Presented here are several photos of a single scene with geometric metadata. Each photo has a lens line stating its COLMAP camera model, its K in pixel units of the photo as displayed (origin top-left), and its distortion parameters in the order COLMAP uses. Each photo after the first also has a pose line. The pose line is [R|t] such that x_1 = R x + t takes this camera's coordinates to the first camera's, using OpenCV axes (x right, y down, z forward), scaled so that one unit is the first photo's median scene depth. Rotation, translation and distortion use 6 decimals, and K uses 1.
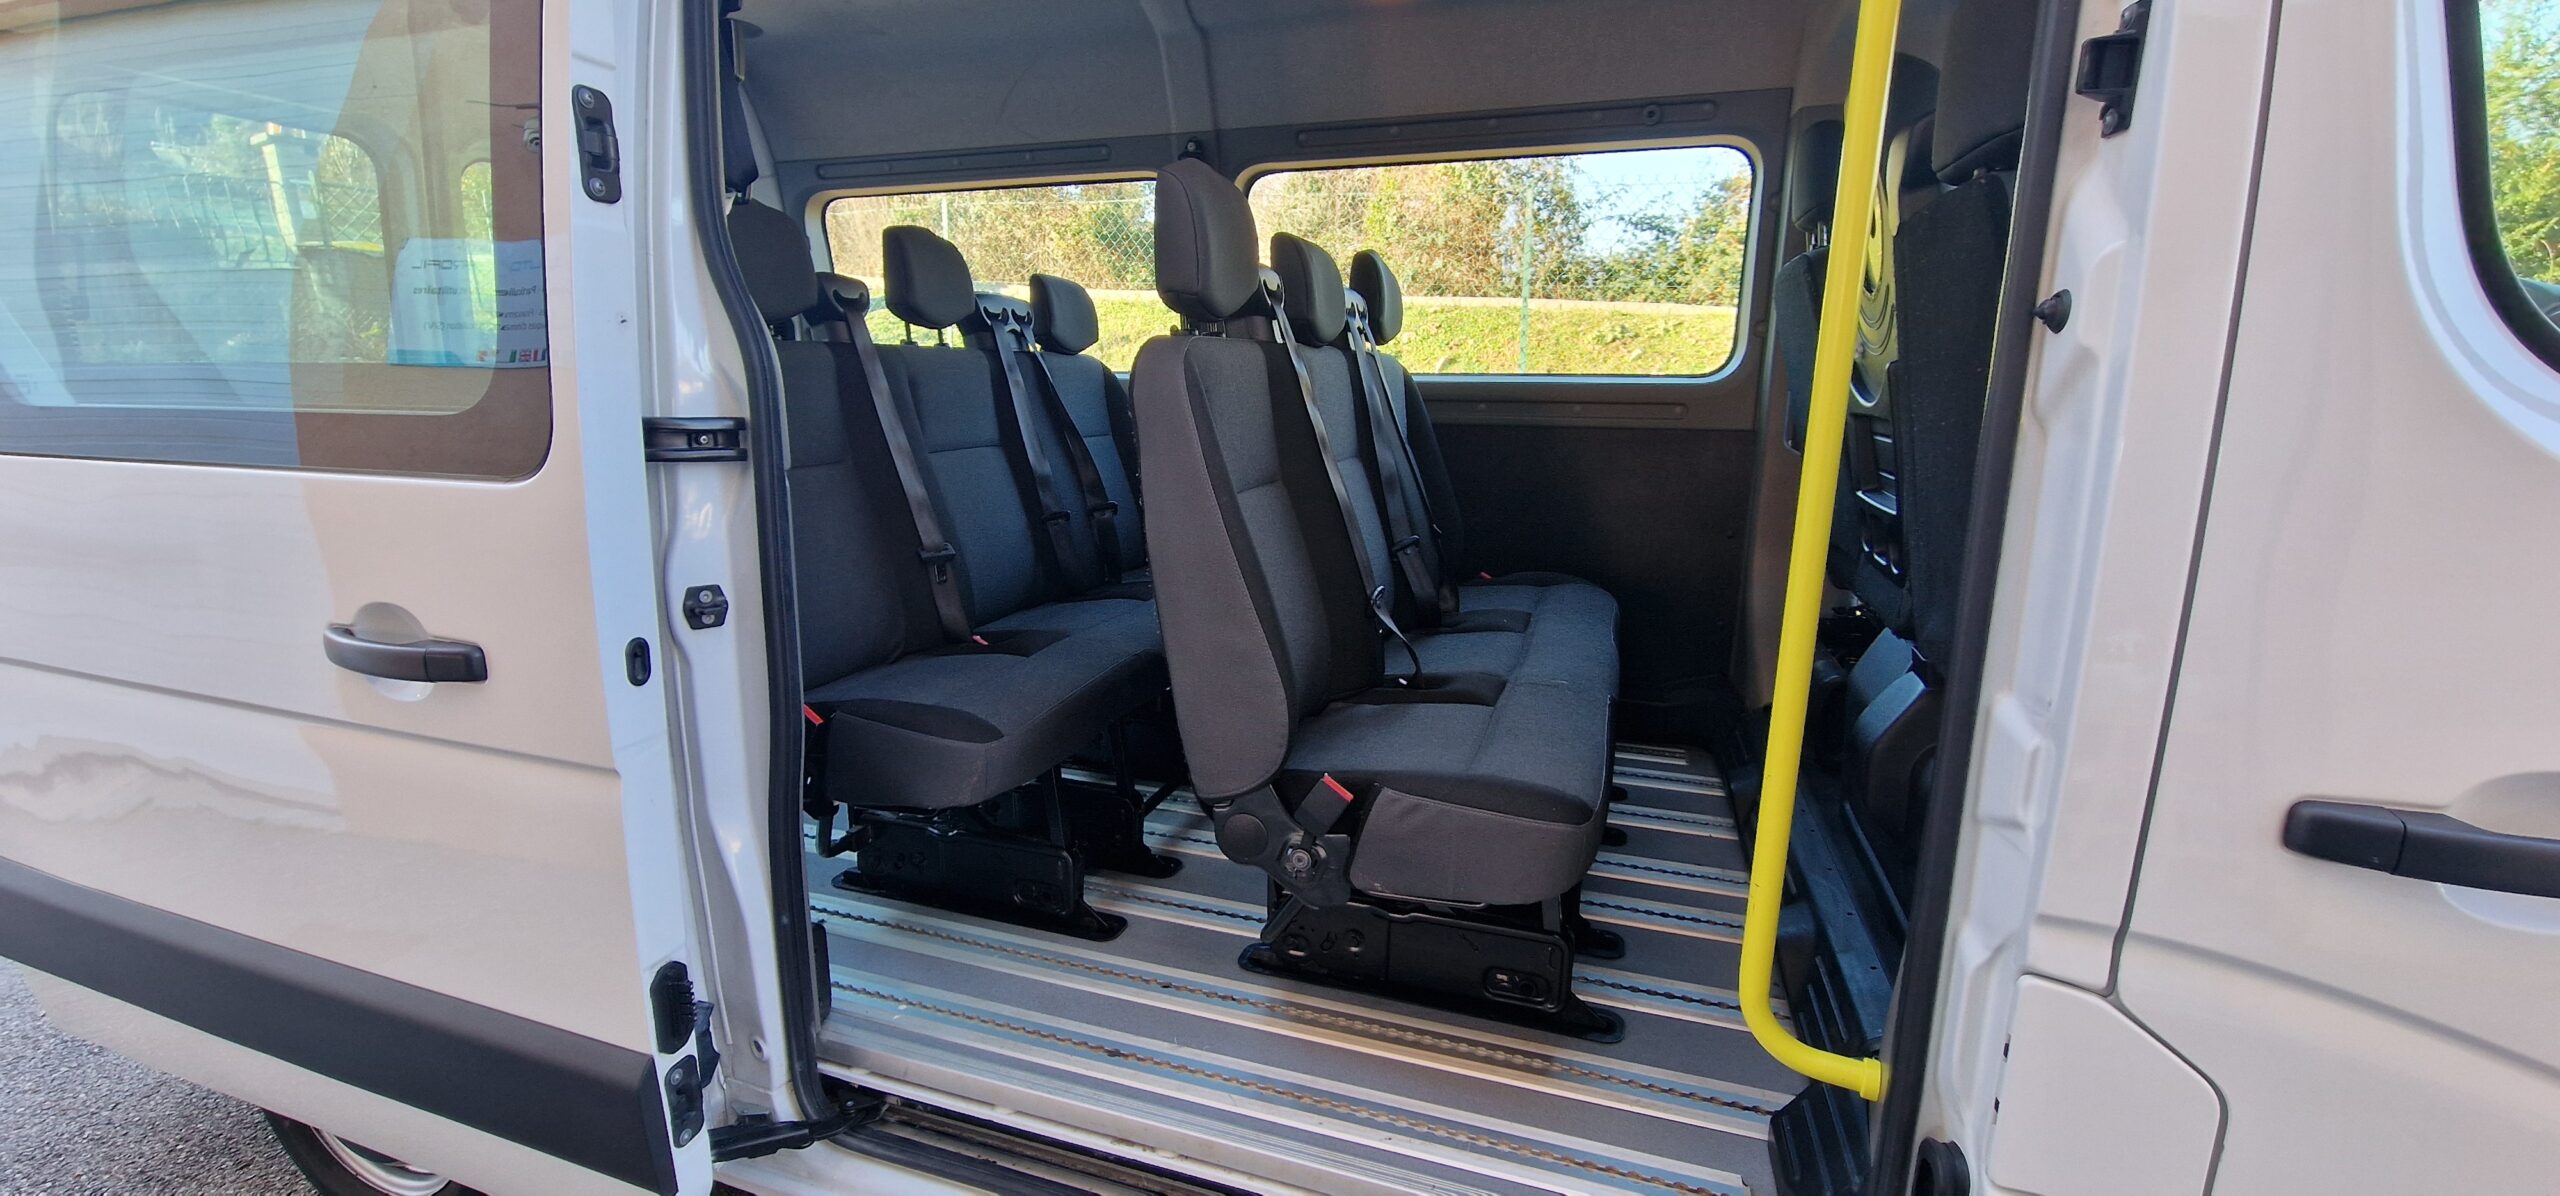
lens RADIAL K [[1051.6, 0, 1258.6], [0, 1051.6, 593.7], [0, 0, 1]] dist [0.005094, -0.004895]
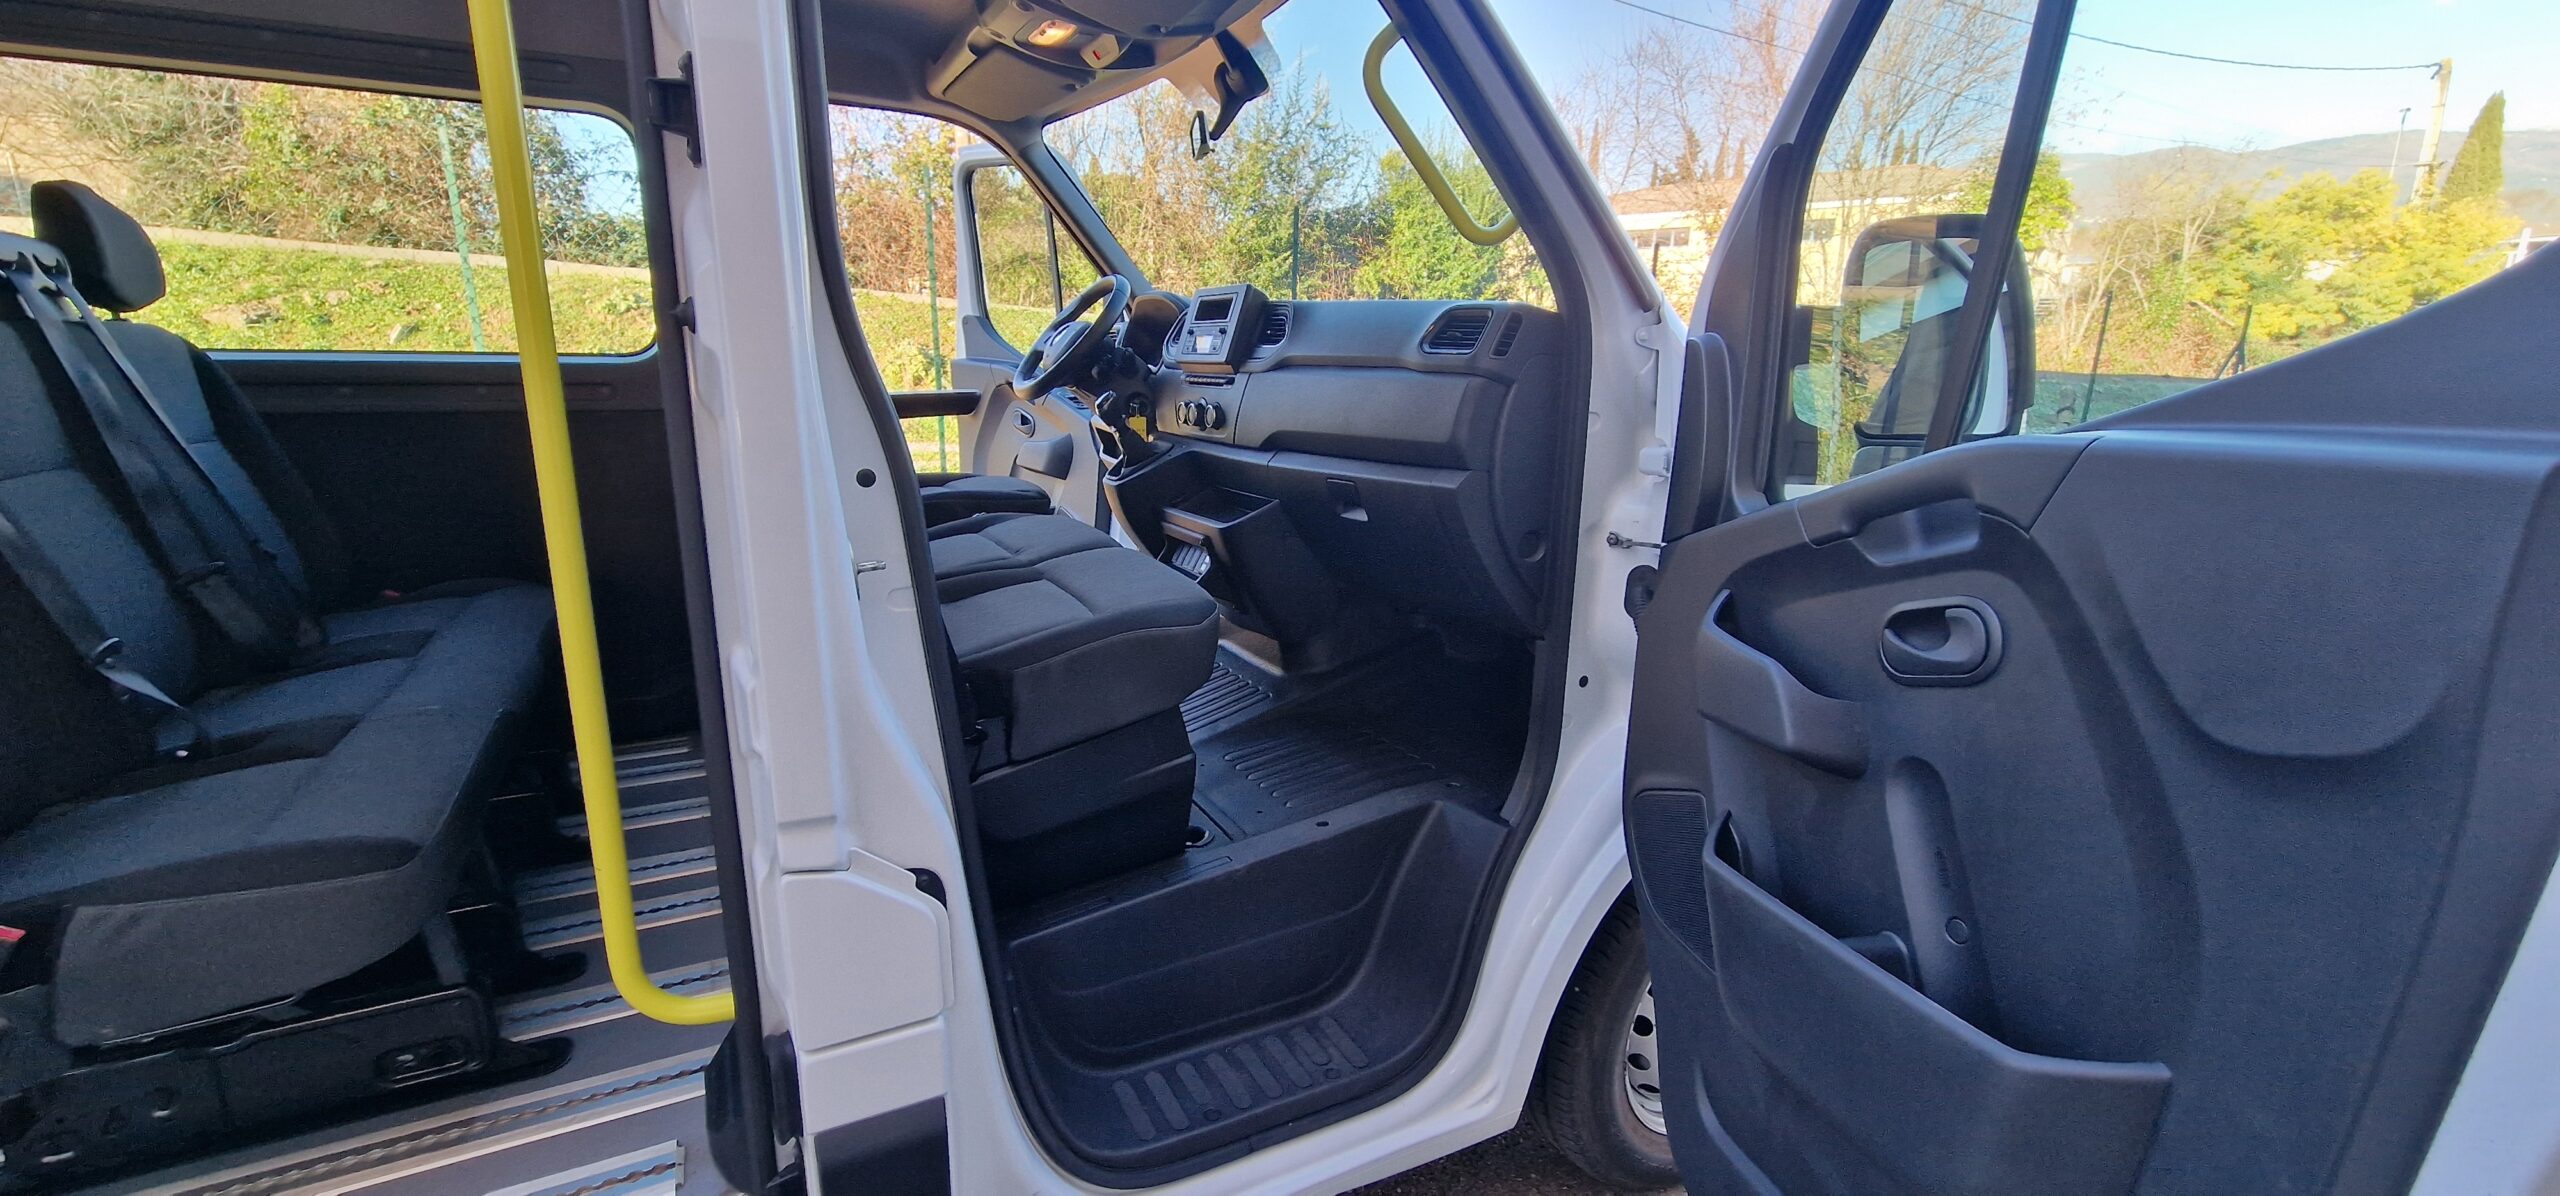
lens RADIAL K [[1040.1, 0, 1280.0], [0, 1040.1, 598.0], [0, 0, 1]] dist [0.012770, 0.000127]
pose [[0.702925, -0.163196, 0.692288, 0.144864], [0.140464, 0.986004, 0.089813, 0.010952], [-0.697256, 0.034110, 0.716010, -0.096878]]
